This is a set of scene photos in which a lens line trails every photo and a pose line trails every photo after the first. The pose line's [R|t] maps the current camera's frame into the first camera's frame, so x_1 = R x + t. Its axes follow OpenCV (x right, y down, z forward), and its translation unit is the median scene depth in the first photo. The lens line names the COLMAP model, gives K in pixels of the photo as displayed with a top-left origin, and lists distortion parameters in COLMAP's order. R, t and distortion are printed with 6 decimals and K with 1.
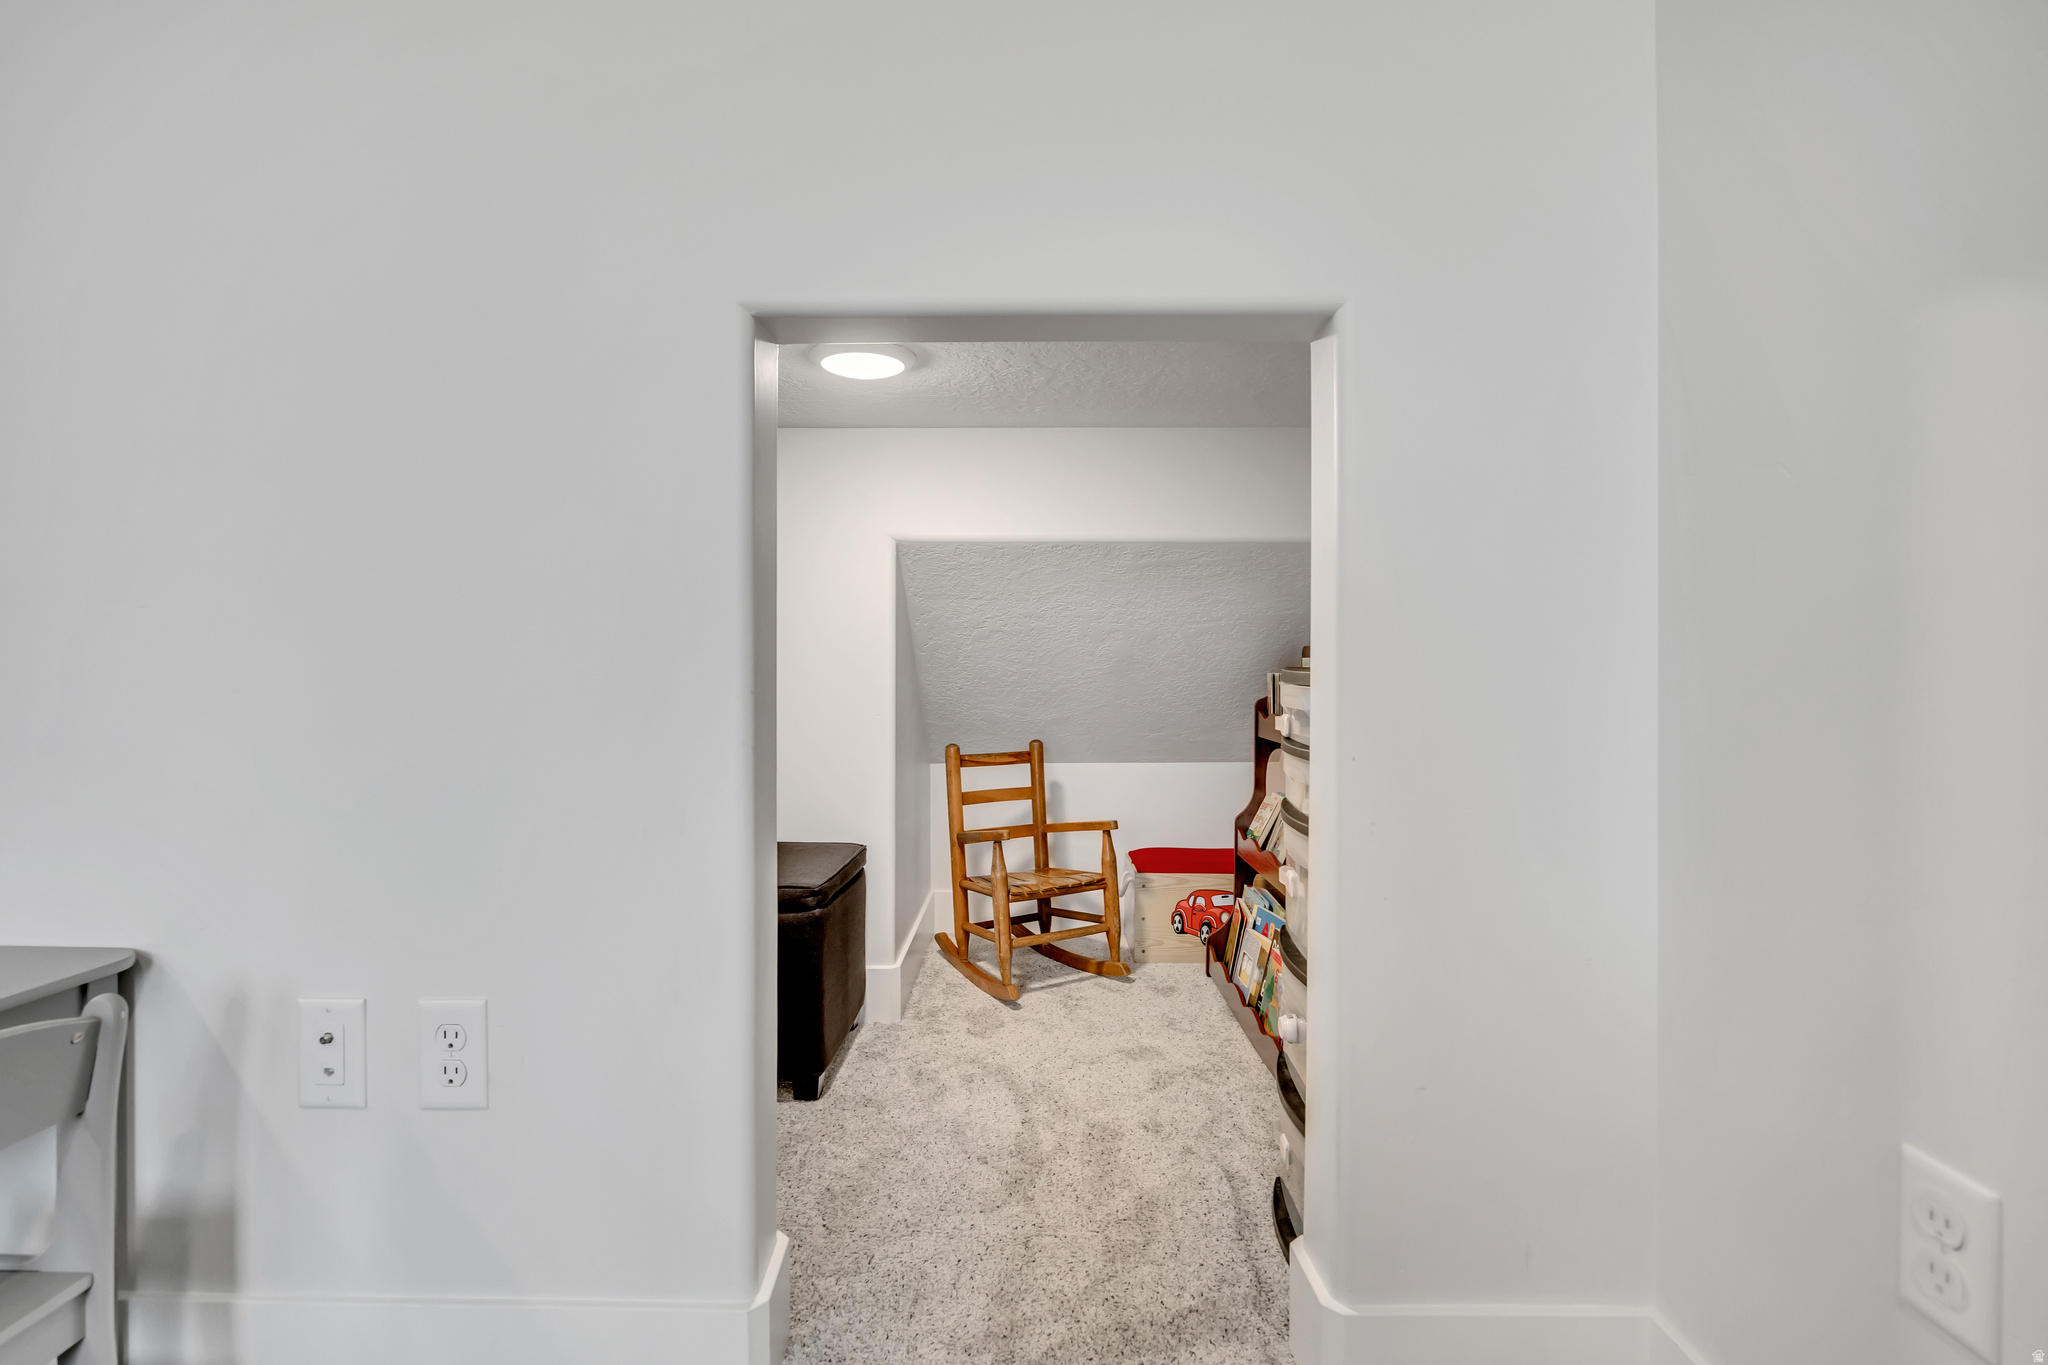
lens RADIAL K [[900.9, 0, 1025.8], [0, 900.9, 683.1], [0, 0, 1]] dist [-0.002631, -0.000643]
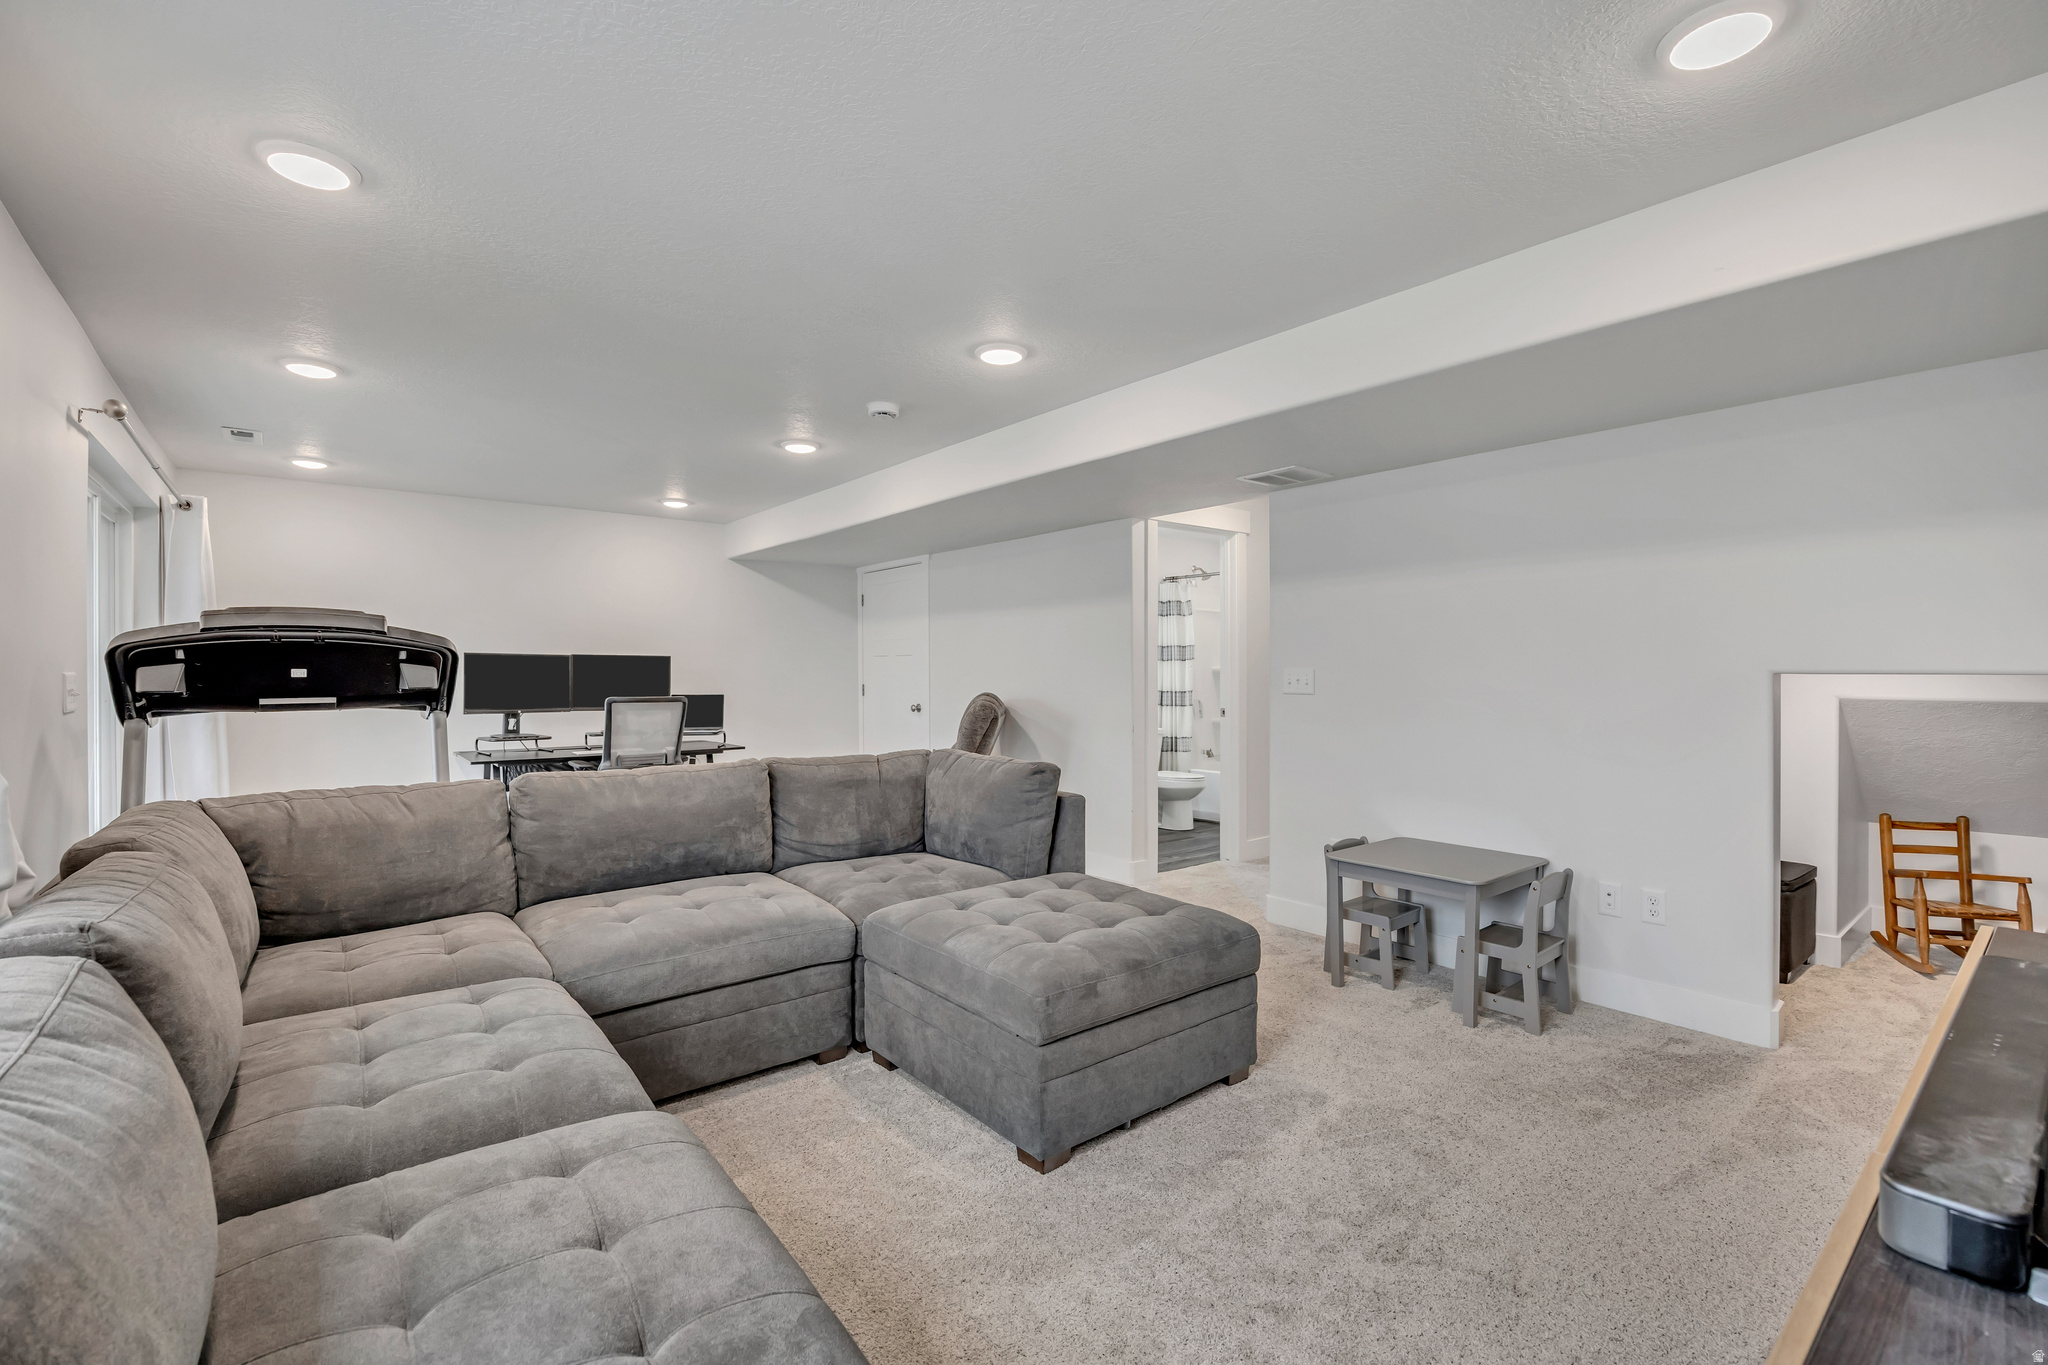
lens RADIAL K [[900.9, 0, 1034.5], [0, 900.9, 678.3], [0, 0, 1]] dist [-0.002631, -0.000643]
pose [[0.640989, 0.002462, -0.767546, 0.178388], [-0.001504, 0.999997, 0.001952, -0.177108], [0.767549, -0.000096, 0.640991, -1.208950]]
